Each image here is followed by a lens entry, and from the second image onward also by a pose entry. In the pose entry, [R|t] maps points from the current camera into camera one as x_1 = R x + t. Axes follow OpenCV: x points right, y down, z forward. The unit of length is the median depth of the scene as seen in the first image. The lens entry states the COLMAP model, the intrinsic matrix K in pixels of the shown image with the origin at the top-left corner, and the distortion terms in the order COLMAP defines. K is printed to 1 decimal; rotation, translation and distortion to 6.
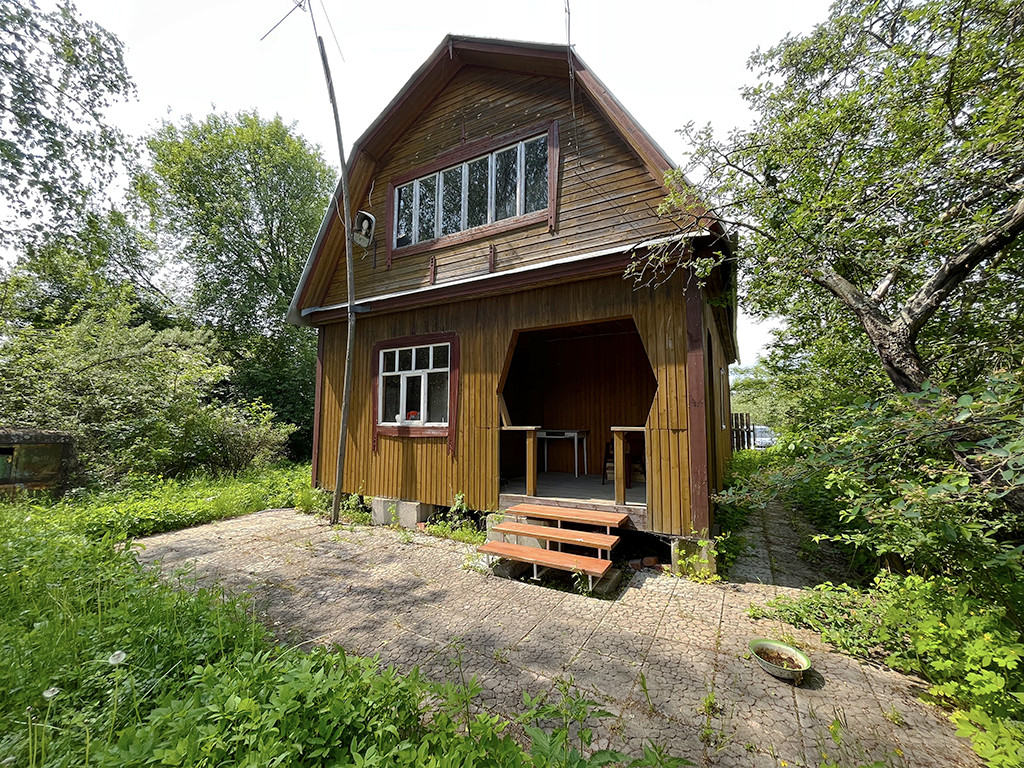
lens RADIAL K [[413.0, 0, 512.0], [0, 413.0, 384.0], [0, 0, 1]] dist [-0.002375, -0.000211]
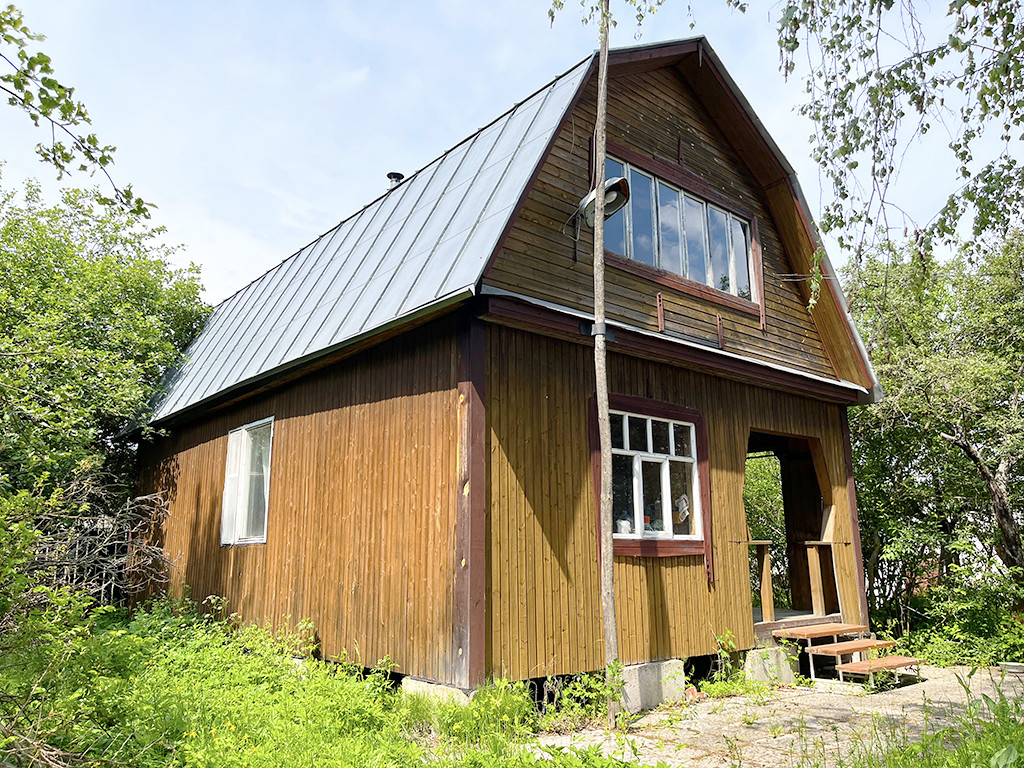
lens RADIAL K [[786.6, 0, 512.0], [0, 786.6, 384.0], [0, 0, 1]] dist [0.072861, -0.091818]
pose [[0.341597, 0.196570, 0.919060, -1.540199], [-0.074972, 0.980466, -0.181838, 0.107847], [-0.936851, -0.006788, 0.349662, 0.801859]]
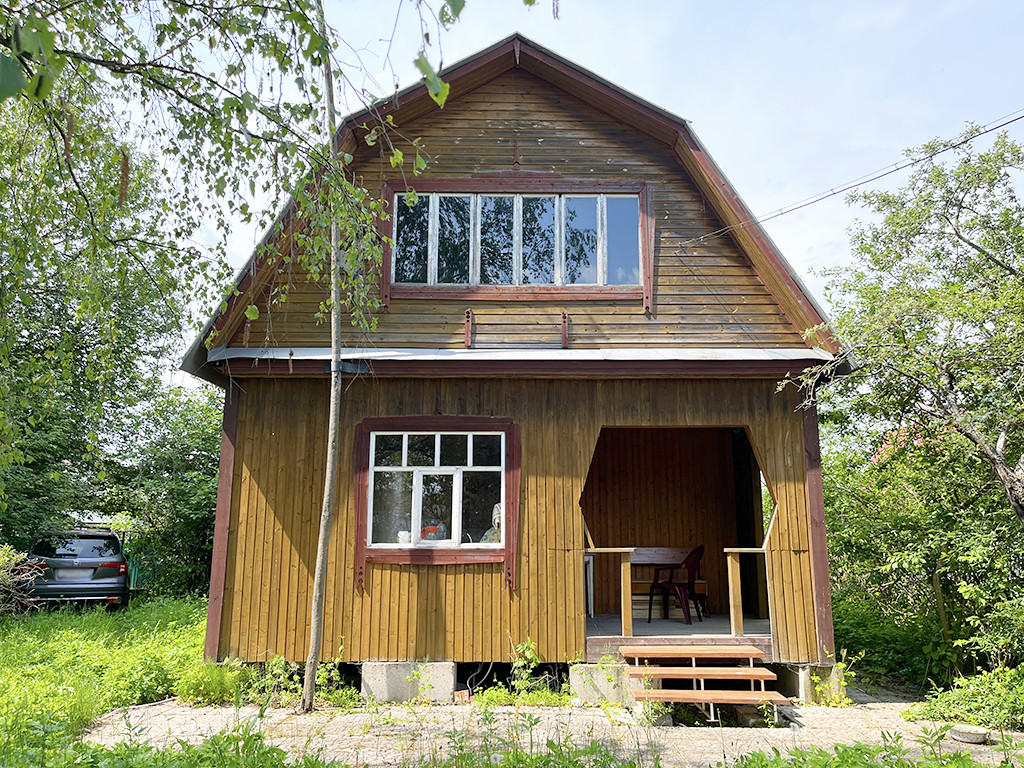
lens RADIAL K [[786.6, 0, 512.0], [0, 786.6, 384.0], [0, 0, 1]] dist [0.072861, -0.091818]
pose [[0.873681, 0.092647, 0.477596, -0.806540], [-0.043289, 0.992610, -0.113363, -0.027032], [-0.484569, 0.078368, 0.871235, -0.236408]]
